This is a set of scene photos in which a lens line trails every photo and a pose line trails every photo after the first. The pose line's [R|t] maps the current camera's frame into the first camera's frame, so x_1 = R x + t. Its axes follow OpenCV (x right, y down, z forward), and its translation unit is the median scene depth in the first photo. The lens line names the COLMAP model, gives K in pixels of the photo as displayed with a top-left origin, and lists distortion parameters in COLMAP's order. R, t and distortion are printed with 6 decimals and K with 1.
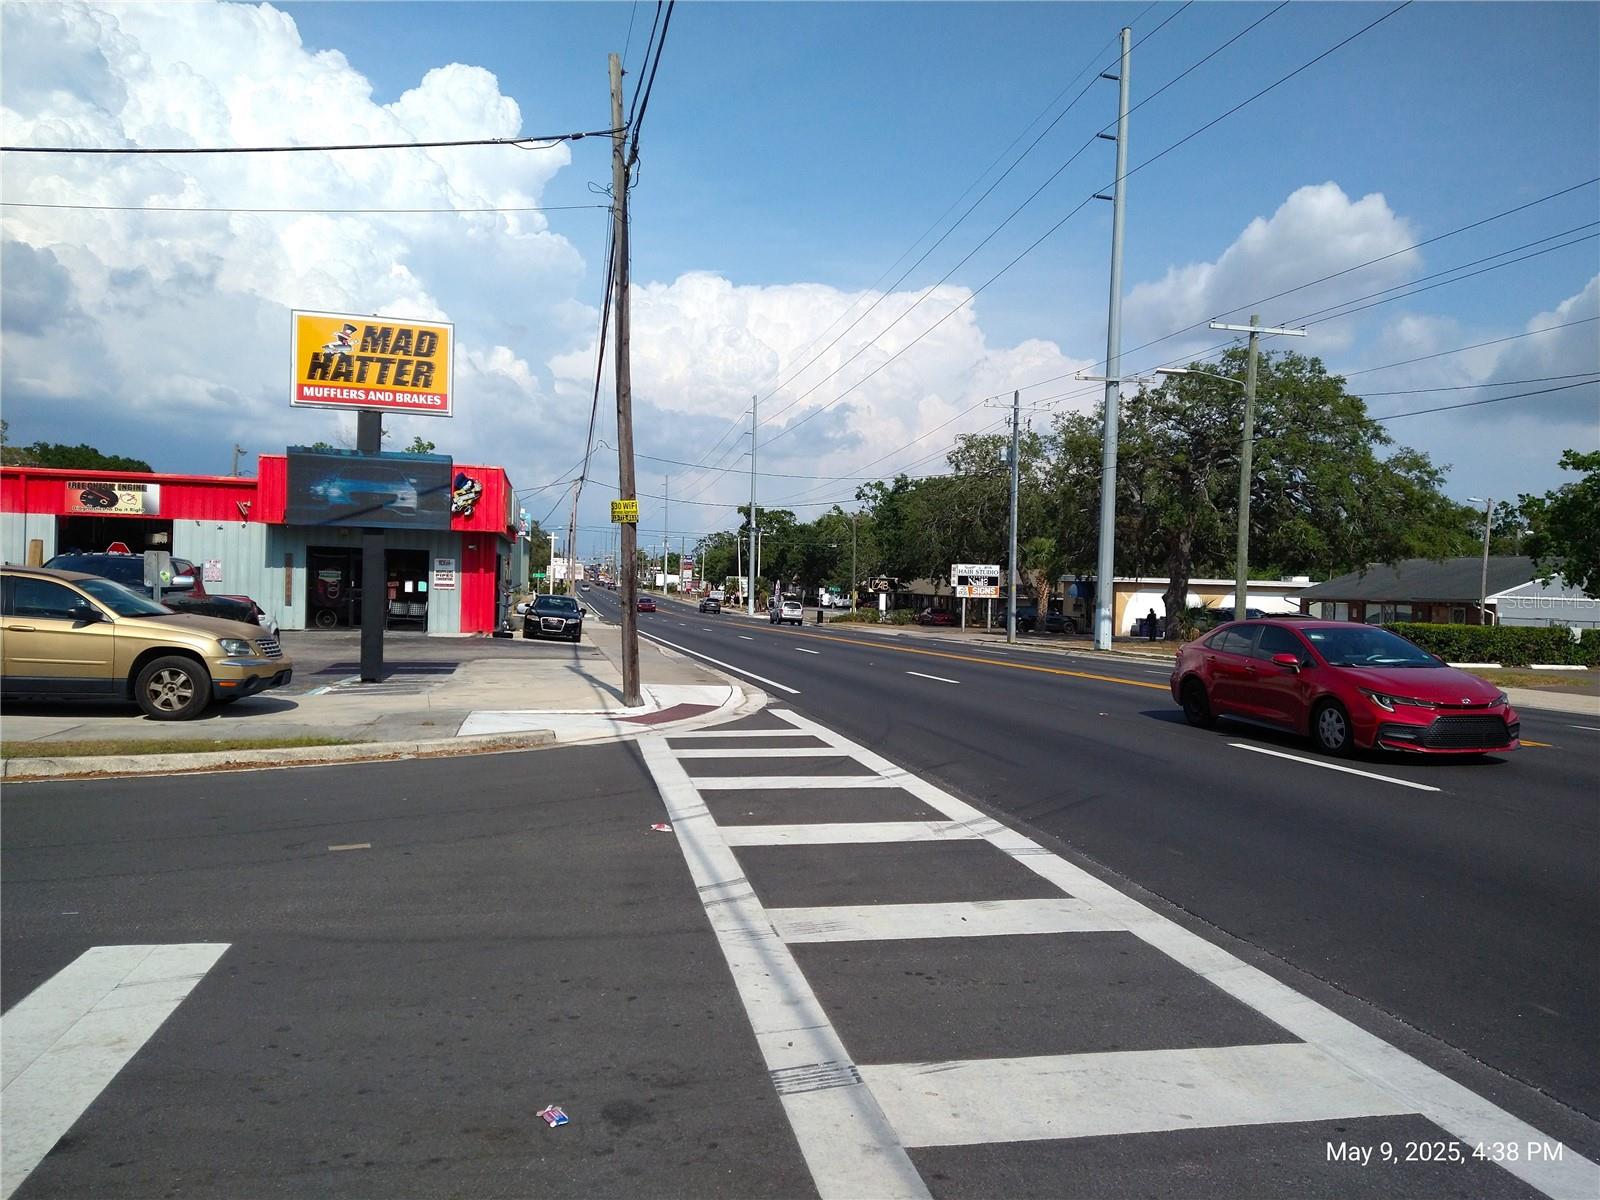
lens RADIAL K [[1166.8, 0, 808.4], [0, 1166.8, 608.3], [0, 0, 1]] dist [0.115784, -0.155321]
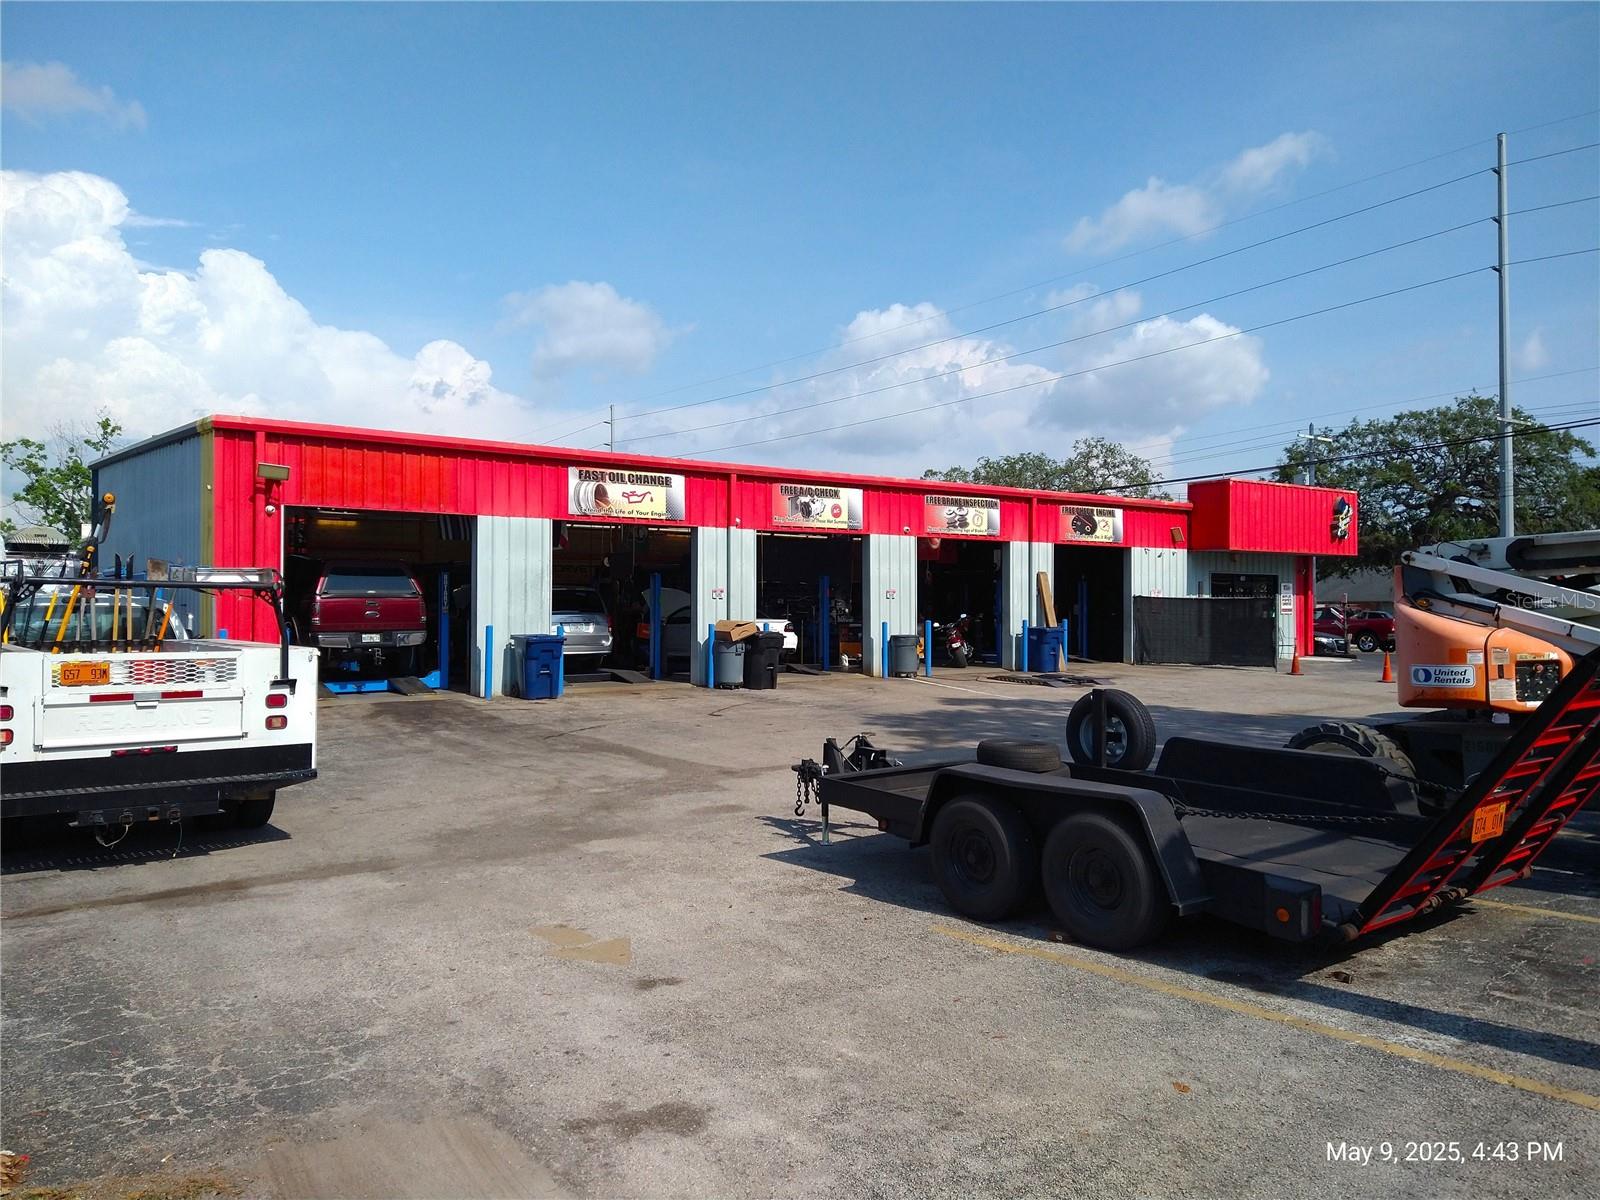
lens RADIAL K [[1180.1, 0, 790.6], [0, 1180.1, 596.0], [0, 0, 1]] dist [0.113056, -0.159507]
pose [[0.904131, -0.026676, 0.426421, -2.030066], [0.038266, 0.999094, -0.018632, -0.053649], [-0.425538, 0.033163, 0.904333, 0.505225]]
